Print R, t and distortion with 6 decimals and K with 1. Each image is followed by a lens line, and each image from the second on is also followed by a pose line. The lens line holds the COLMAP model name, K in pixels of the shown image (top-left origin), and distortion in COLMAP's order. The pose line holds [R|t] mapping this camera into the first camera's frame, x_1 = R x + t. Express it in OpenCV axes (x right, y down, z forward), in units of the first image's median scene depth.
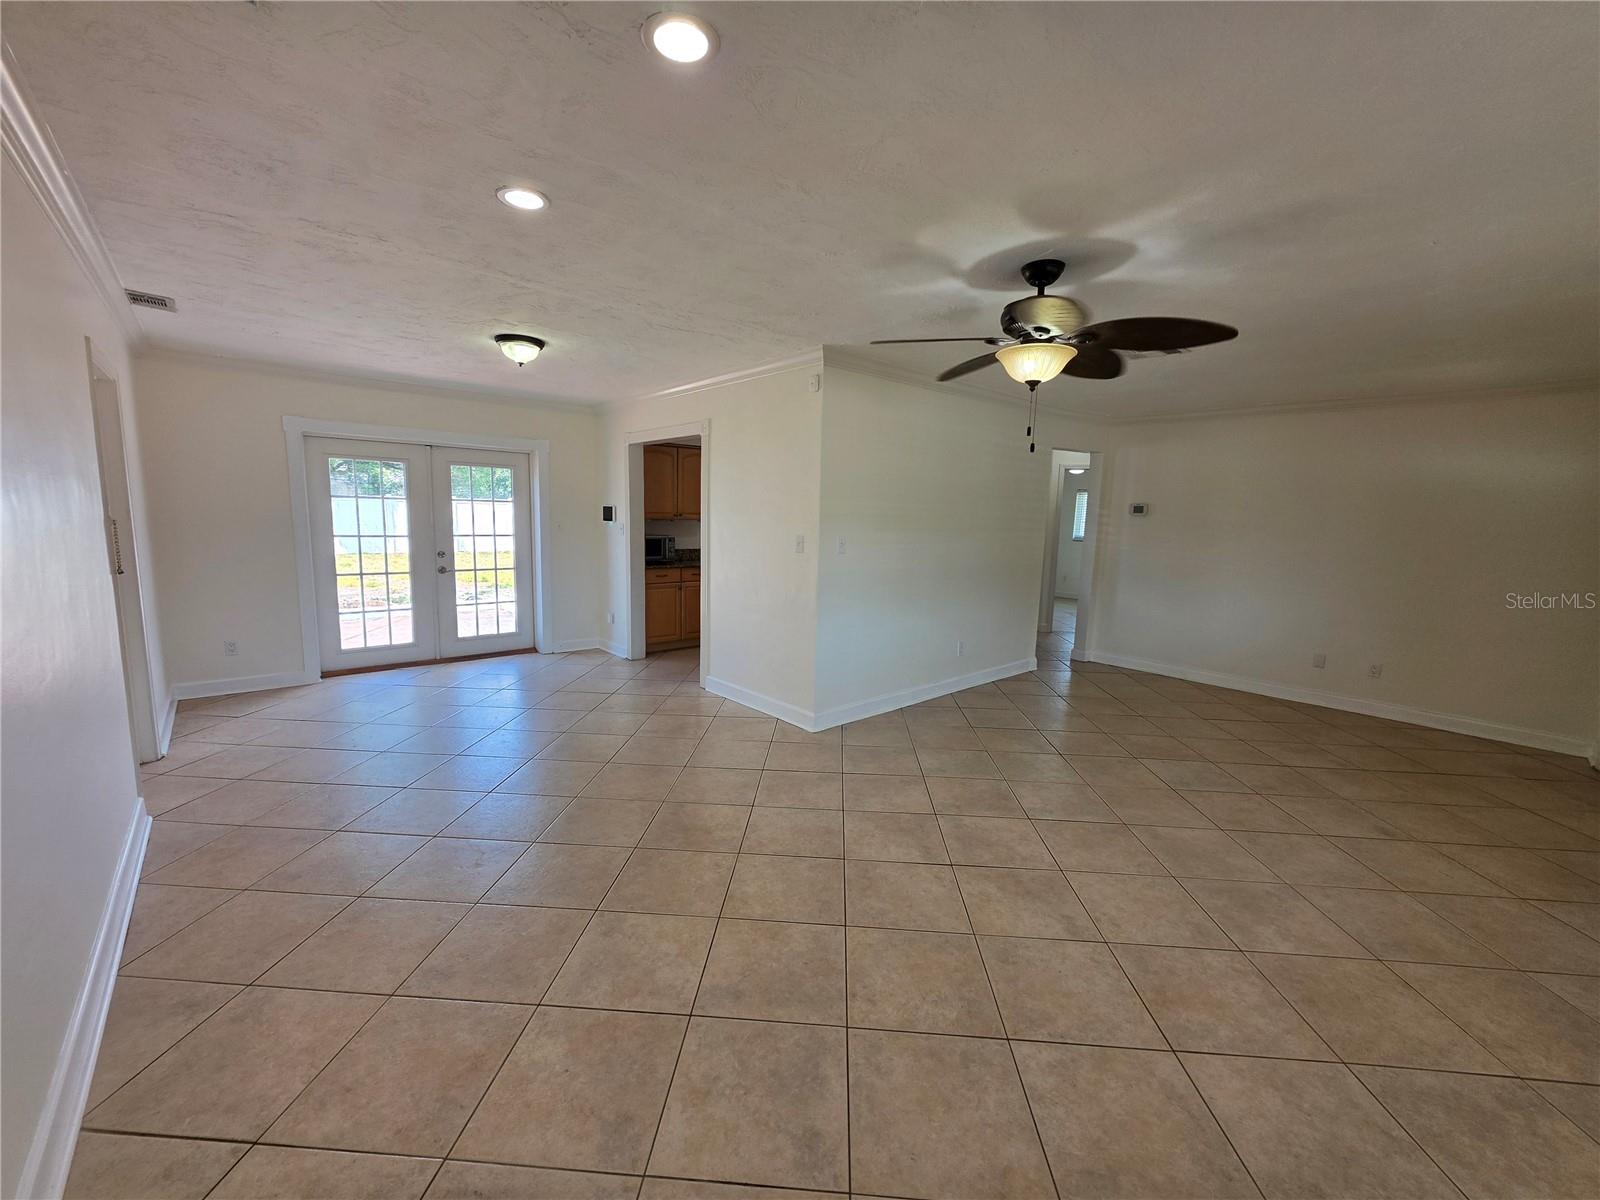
lens RADIAL K [[647.6, 0, 792.9], [0, 647.6, 591.6], [0, 0, 1]] dist [-0.014508, 0.007261]
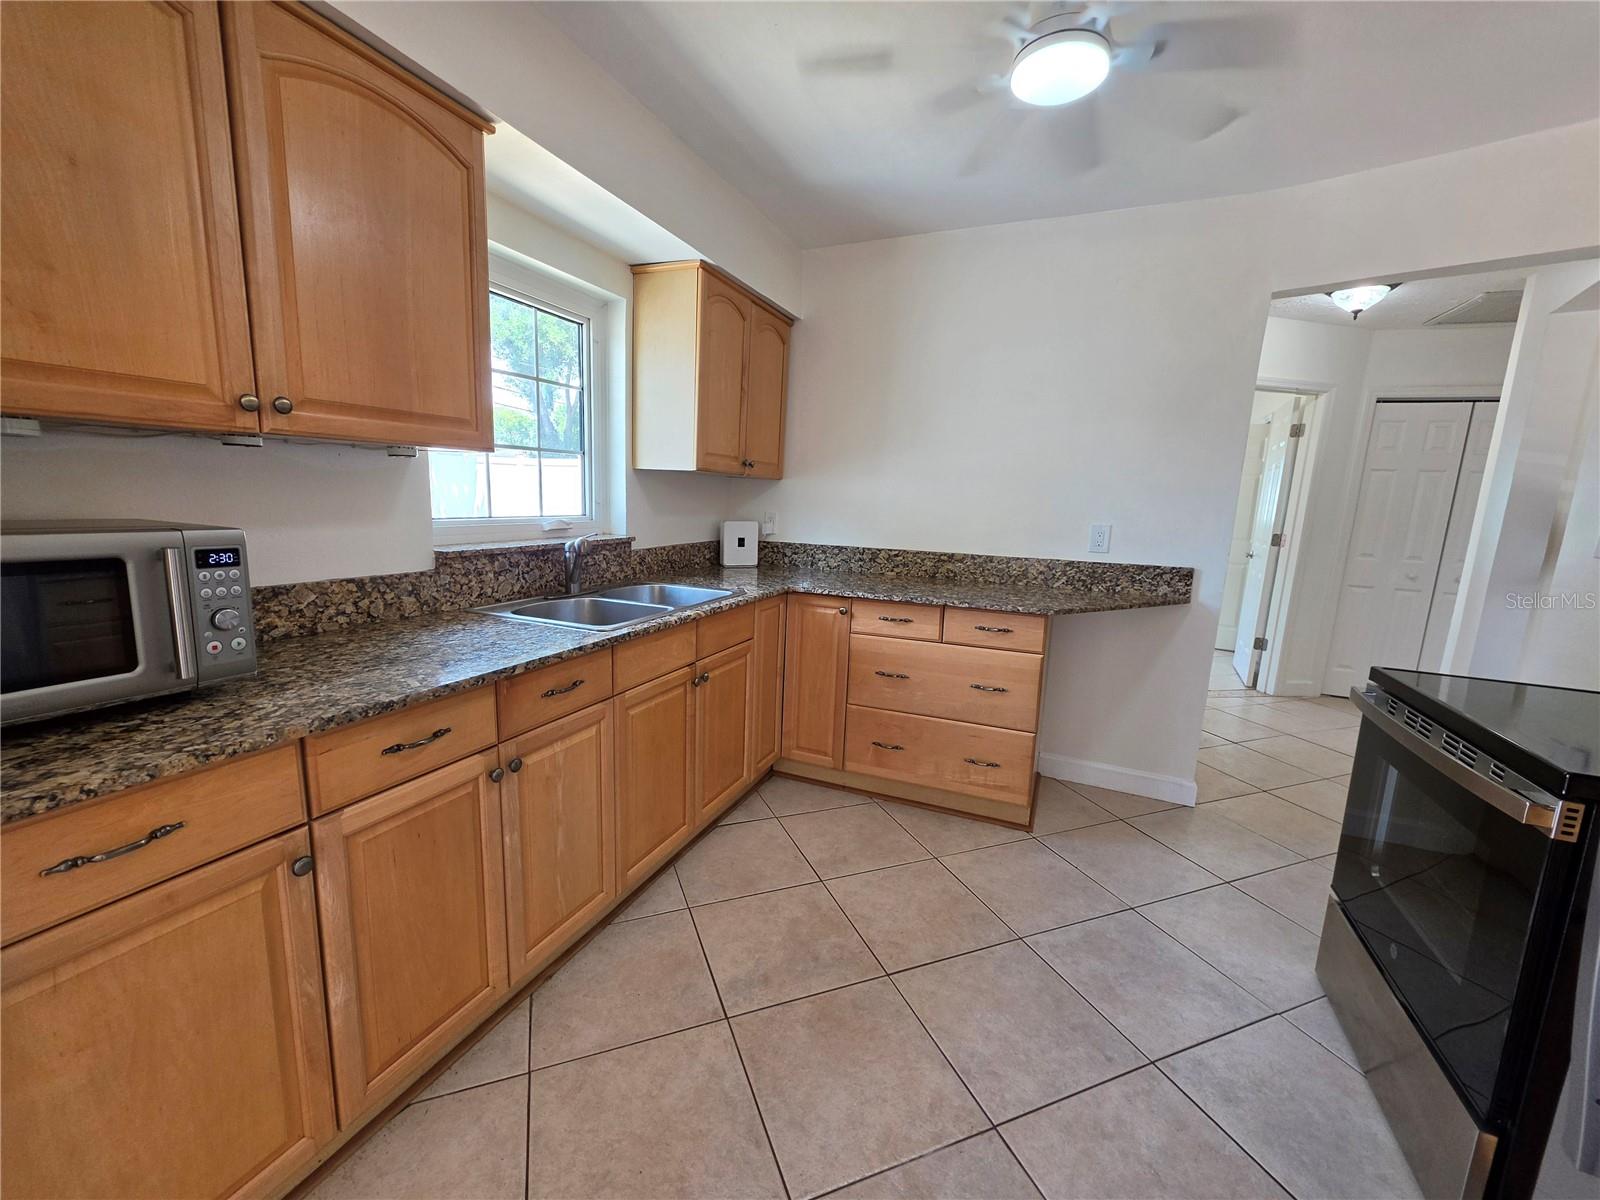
lens RADIAL K [[643.7, 0, 797.4], [0, 643.7, 600.1], [0, 0, 1]] dist [0.002528, 0.000070]
pose [[0.903743, -0.057930, 0.424138, -0.327309], [0.030748, 0.997026, 0.070660, -0.197118], [-0.426970, -0.050817, 0.902837, 2.062011]]
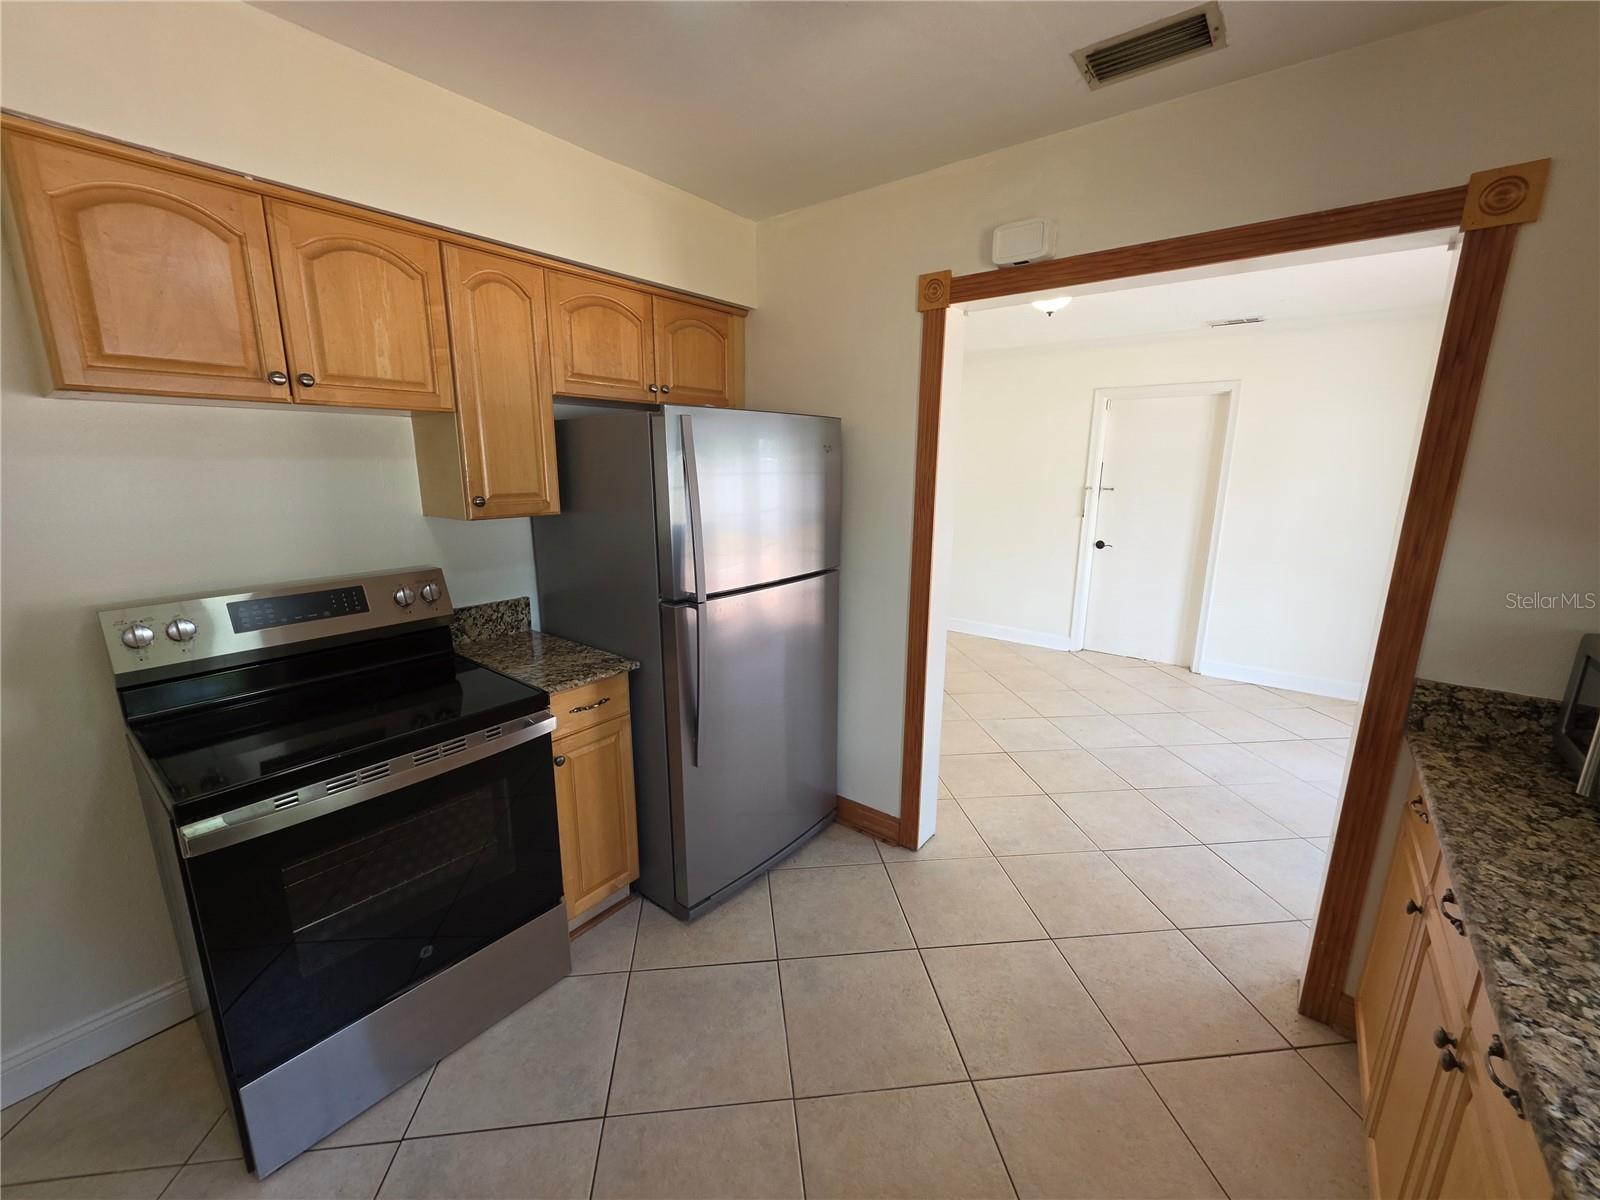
lens RADIAL K [[643.7, 0, 797.4], [0, 643.7, 600.1], [0, 0, 1]] dist [0.002528, 0.000070]
pose [[-0.982129, 0.007797, -0.188046, 0.121917], [-0.054201, 0.945095, 0.322271, -0.377498], [0.180234, 0.326704, -0.927783, 2.856434]]
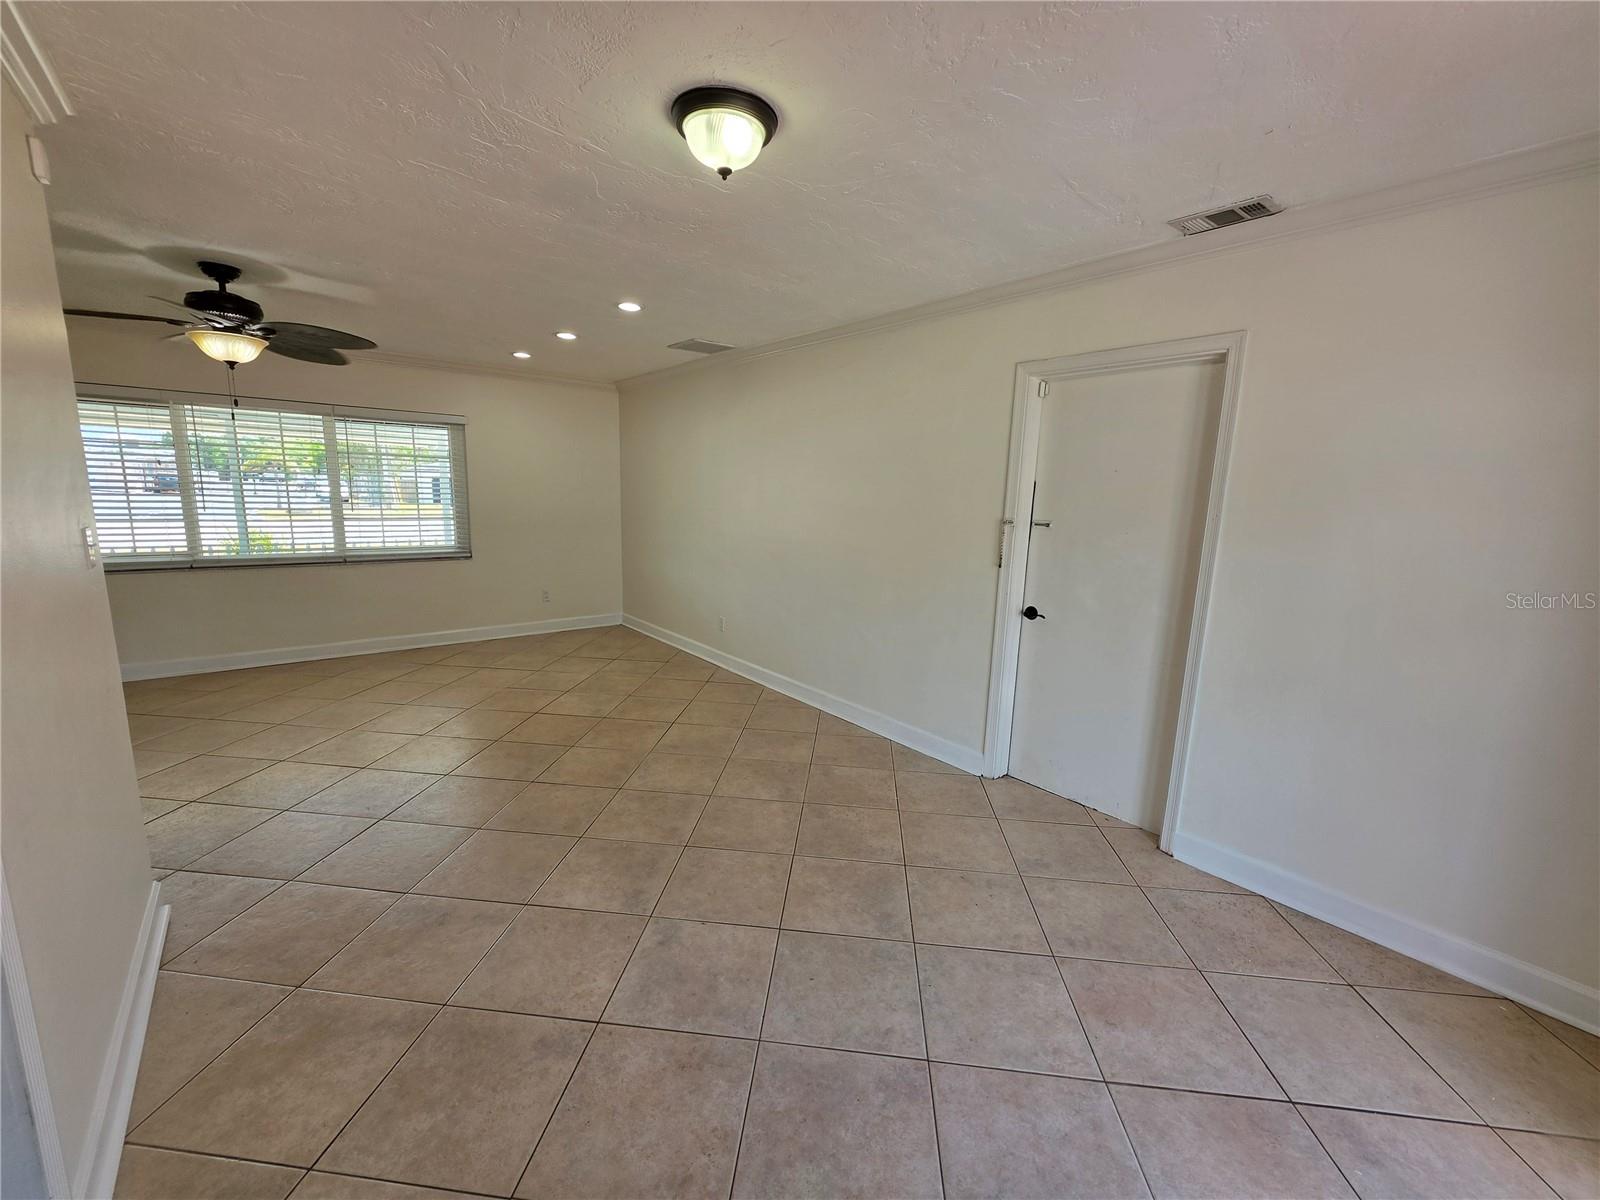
lens RADIAL K [[643.7, 0, 797.4], [0, 643.7, 600.1], [0, 0, 1]] dist [0.002528, 0.000070]
pose [[-0.998057, -0.060401, 0.015266, -0.753807], [-0.053393, 0.955540, 0.289988, -0.307428], [-0.032103, 0.288610, -0.956908, 2.310153]]
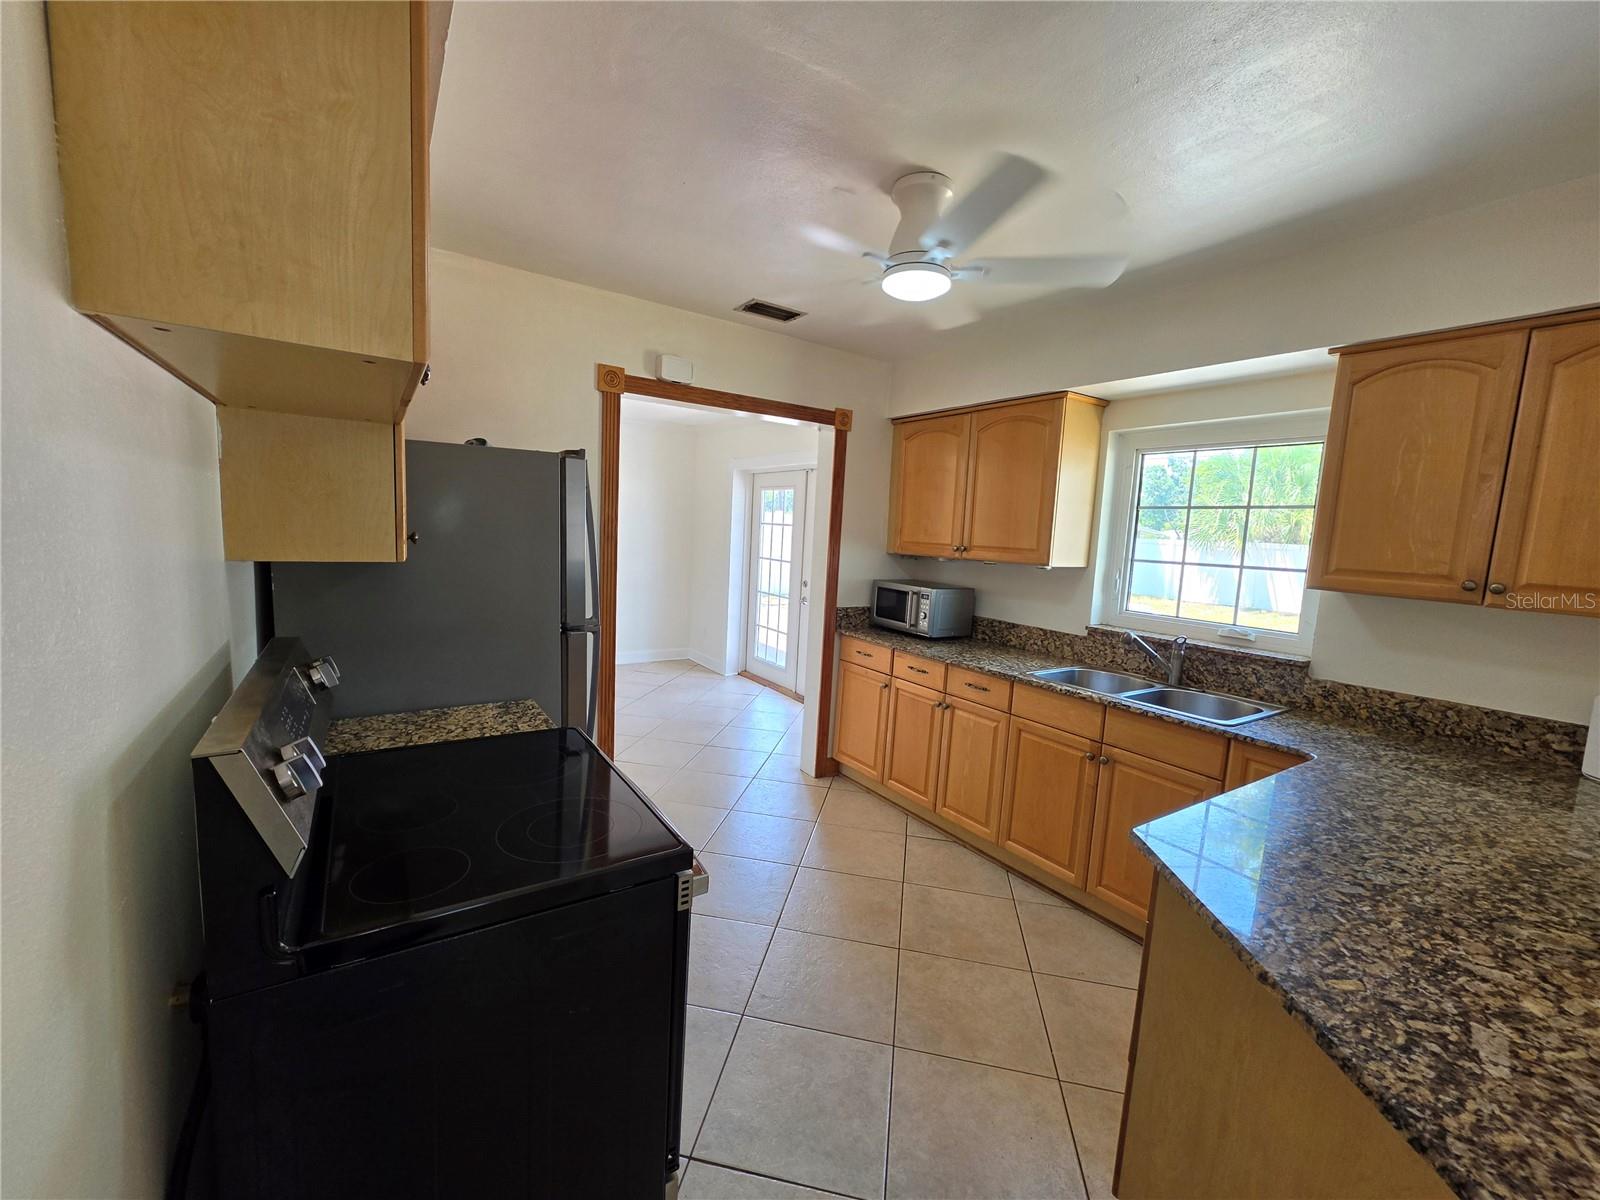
lens RADIAL K [[643.7, 0, 797.4], [0, 643.7, 600.1], [0, 0, 1]] dist [0.002528, 0.000070]
pose [[-0.123387, 0.079823, -0.989143, 0.881746], [-0.170997, 0.980140, 0.100426, -0.288775], [0.977515, 0.181532, -0.107287, 2.484908]]
